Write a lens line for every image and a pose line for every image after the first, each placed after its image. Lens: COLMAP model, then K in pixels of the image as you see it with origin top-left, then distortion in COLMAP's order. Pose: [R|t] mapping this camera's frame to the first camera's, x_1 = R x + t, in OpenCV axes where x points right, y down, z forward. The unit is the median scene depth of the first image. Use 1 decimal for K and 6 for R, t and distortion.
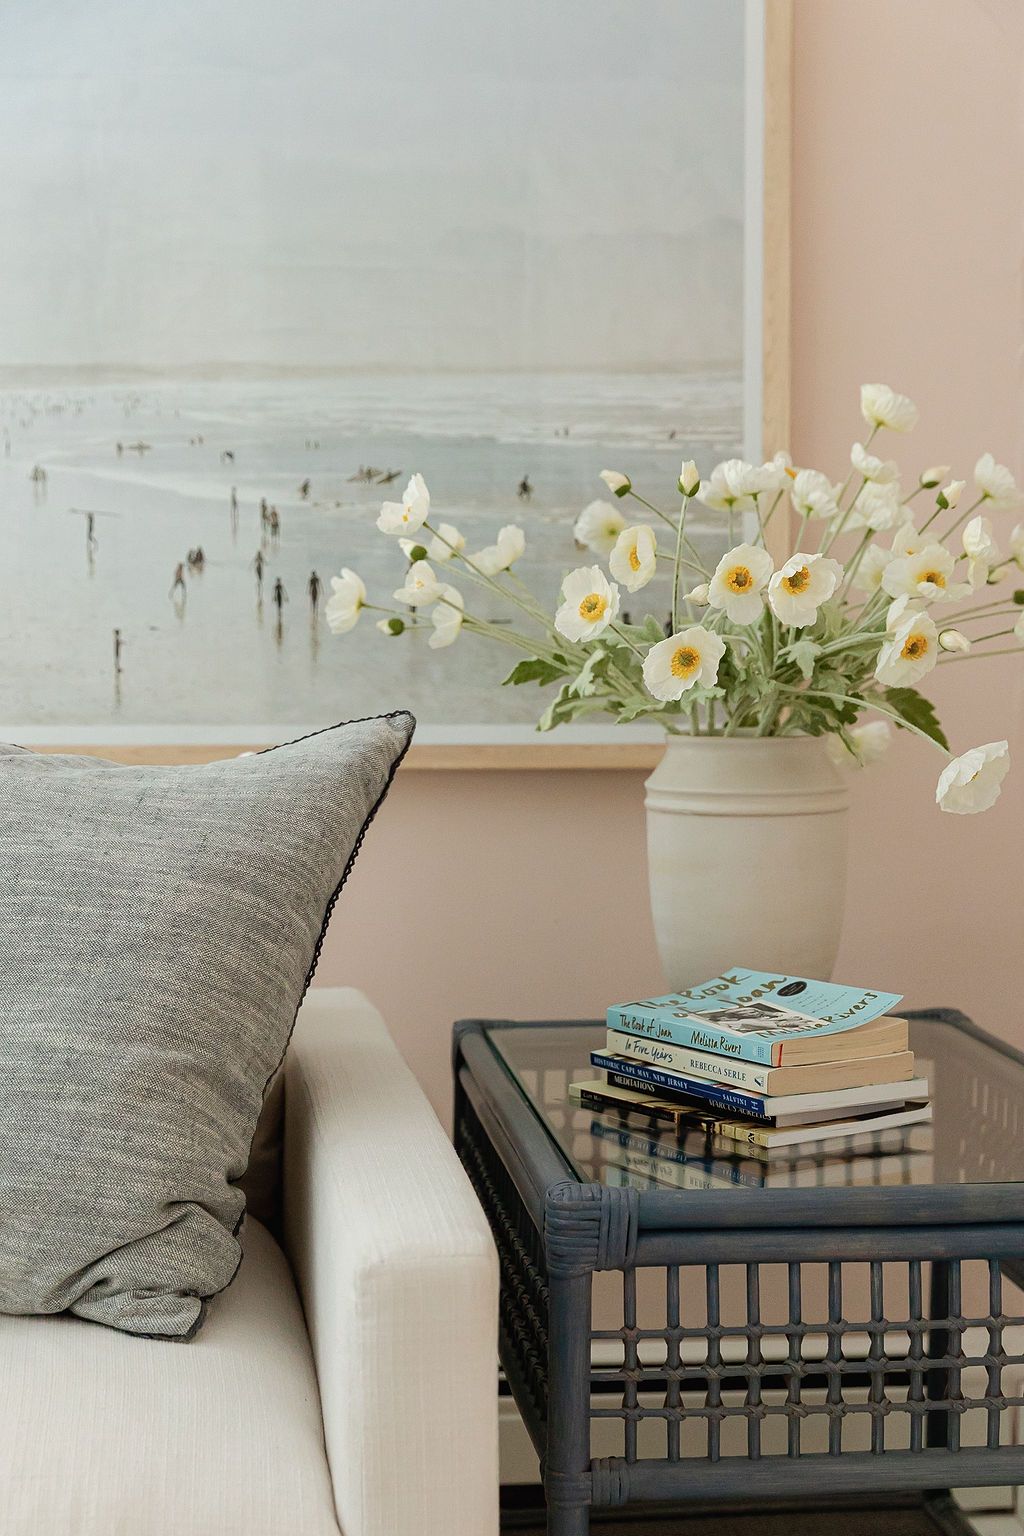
lens RADIAL K [[2236.3, 0, 468.8], [0, 2236.3, 767.5], [0, 0, 1]] dist [-0.000572, -0.030984]
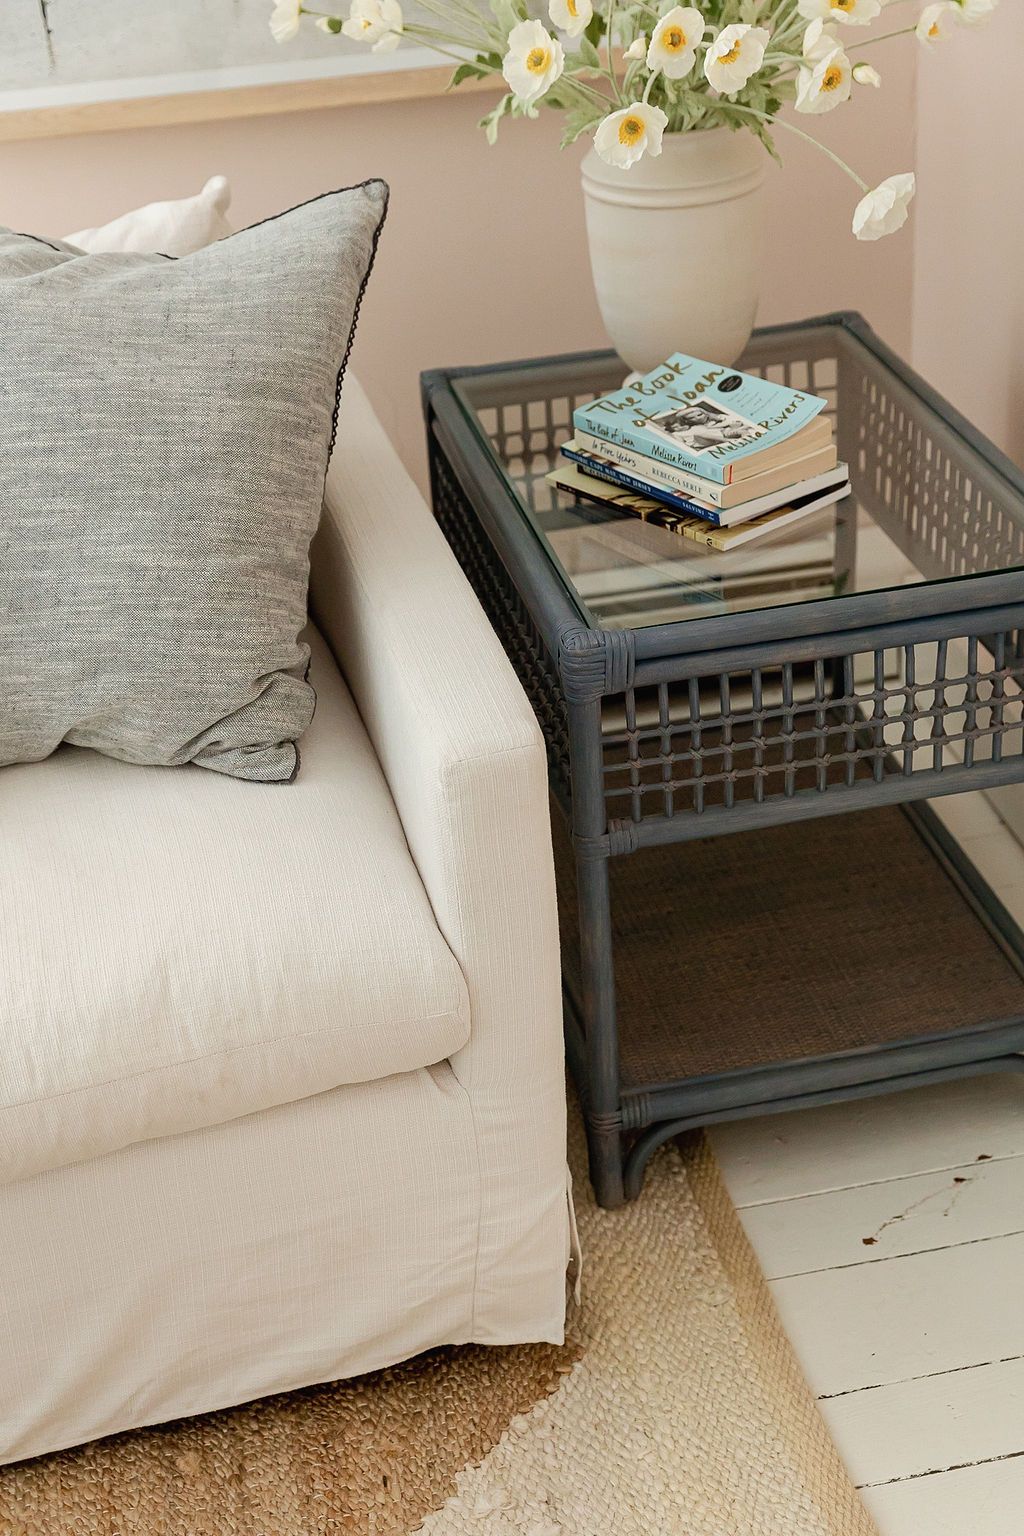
lens RADIAL K [[2228.2, 0, 512.0], [0, 2228.2, 768.0], [0, 0, 1]] dist [-0.012096, -0.027225]
pose [[0.991719, -0.112709, 0.061565, -0.067147], [0.073556, 0.891444, 0.447120, -0.267195], [-0.105276, -0.438889, 0.892353, -0.124578]]
